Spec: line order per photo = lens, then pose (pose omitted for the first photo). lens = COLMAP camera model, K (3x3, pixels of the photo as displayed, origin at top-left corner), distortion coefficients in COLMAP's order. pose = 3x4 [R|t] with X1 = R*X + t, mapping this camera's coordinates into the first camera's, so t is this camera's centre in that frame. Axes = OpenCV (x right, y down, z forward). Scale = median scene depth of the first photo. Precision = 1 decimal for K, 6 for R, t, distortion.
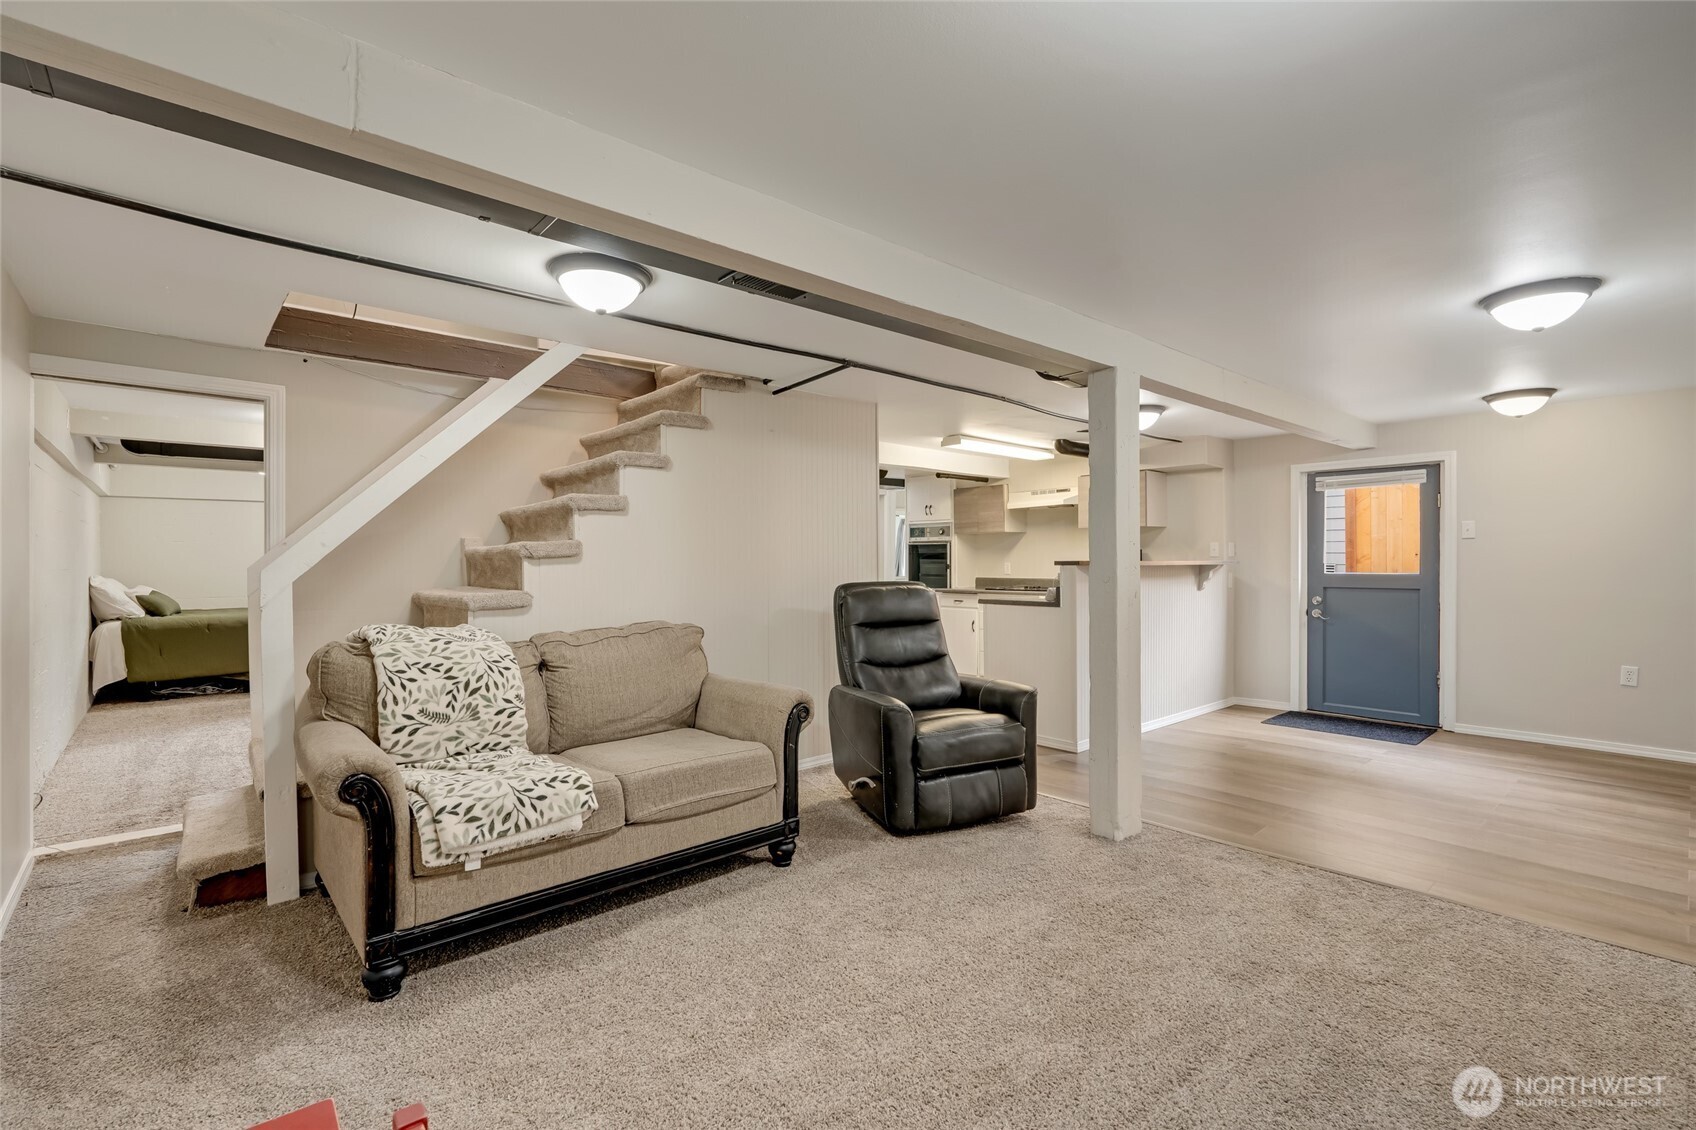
lens RADIAL K [[754.0, 0, 851.6], [0, 754.0, 555.4], [0, 0, 1]] dist [0.001576, 0.000077]
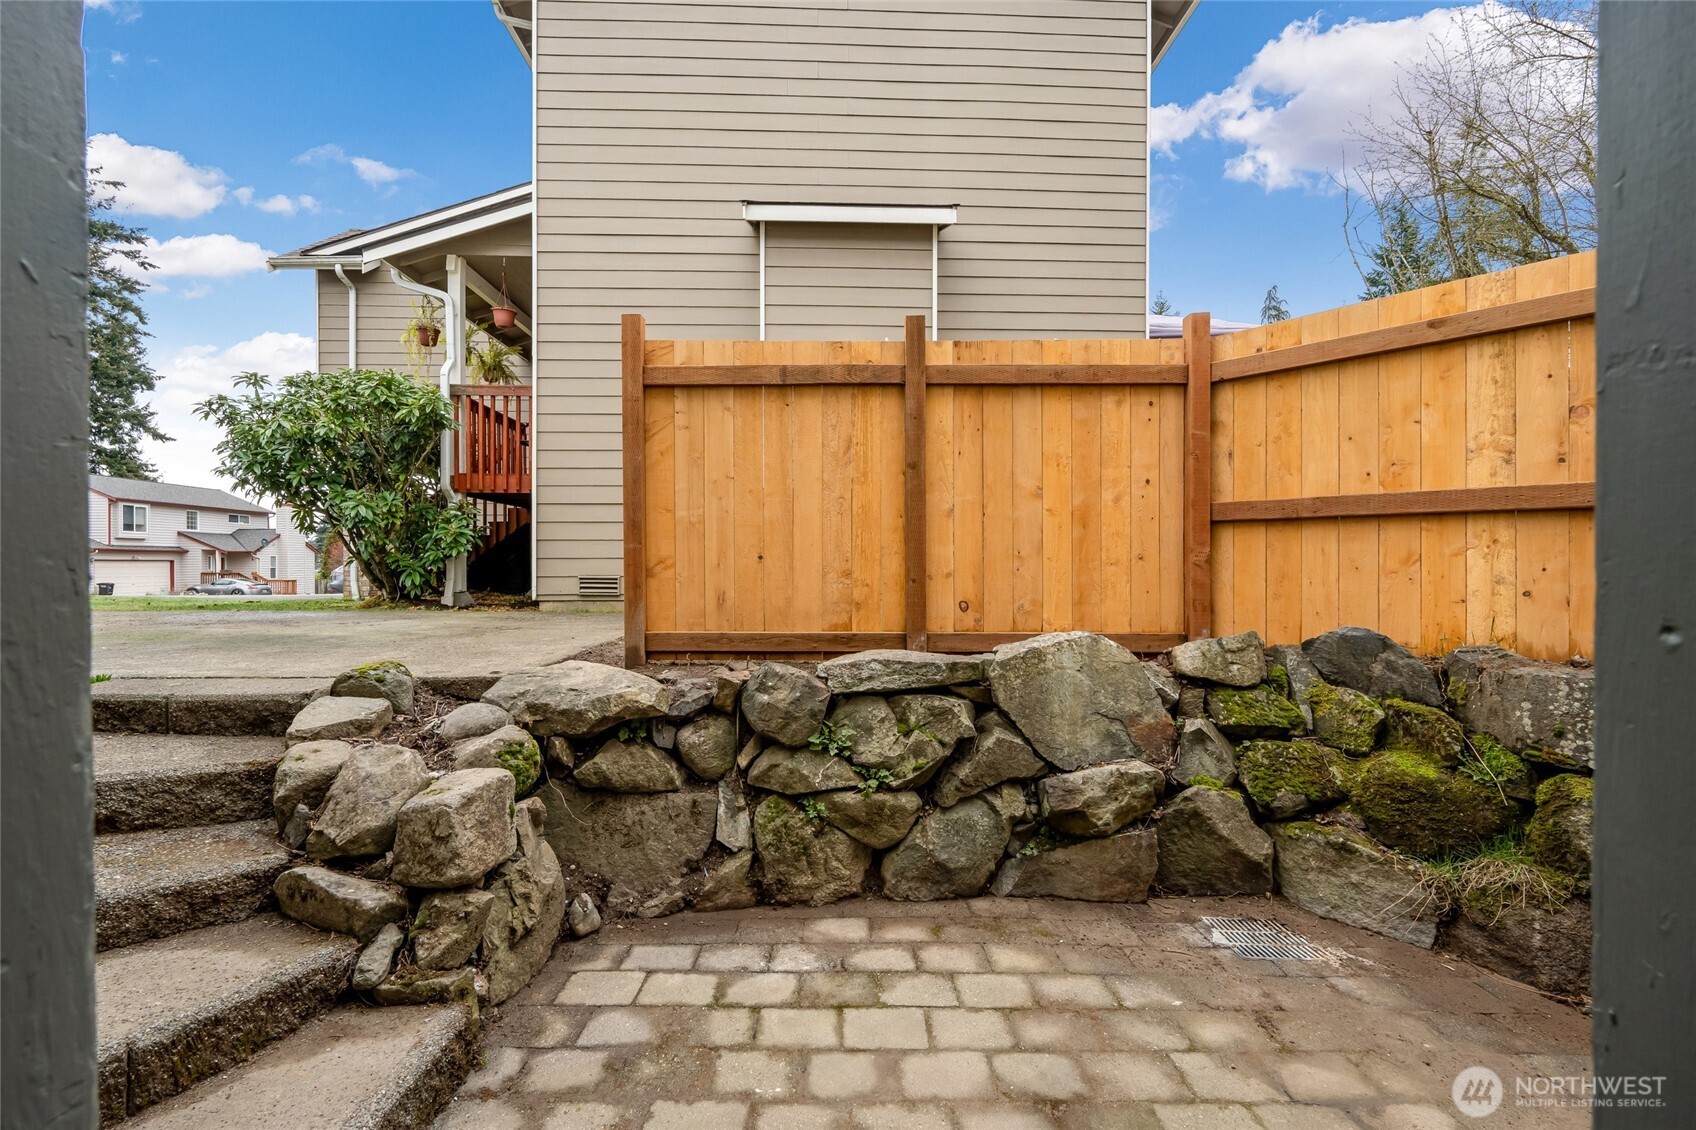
lens RADIAL K [[749.6, 0, 855.9], [0, 749.6, 567.2], [0, 0, 1]] dist [-0.003544, -0.000278]
pose [[0.659331, 0.001562, 0.751851, 0.615404], [-0.004539, 0.999988, 0.001902, 0.004096], [-0.751839, -0.004667, 0.659330, 0.905348]]
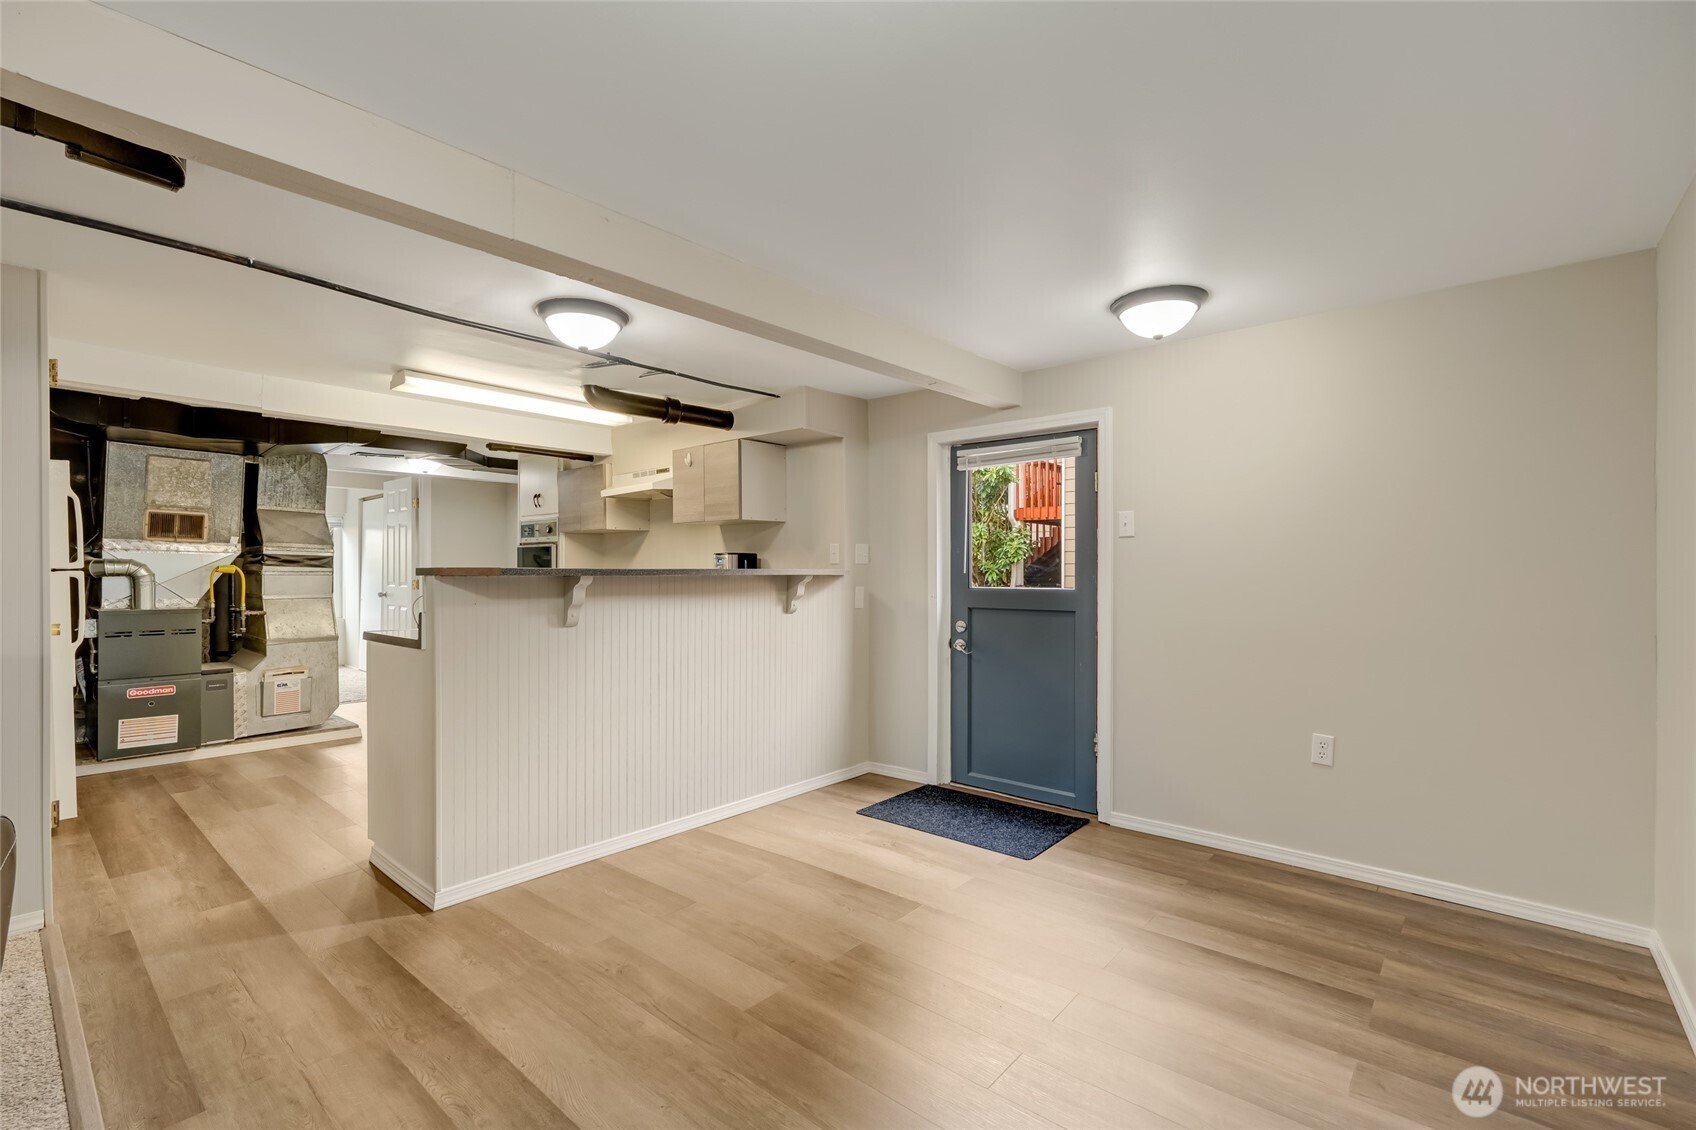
lens RADIAL K [[748.3, 0, 843.2], [0, 748.3, 564.3], [0, 0, 1]] dist [-0.000215, -0.000167]
pose [[0.992729, 0.004638, 0.120282, 0.421069], [-0.004335, 0.999987, -0.002780, 0.004015], [-0.120293, 0.002238, 0.992736, 0.320065]]
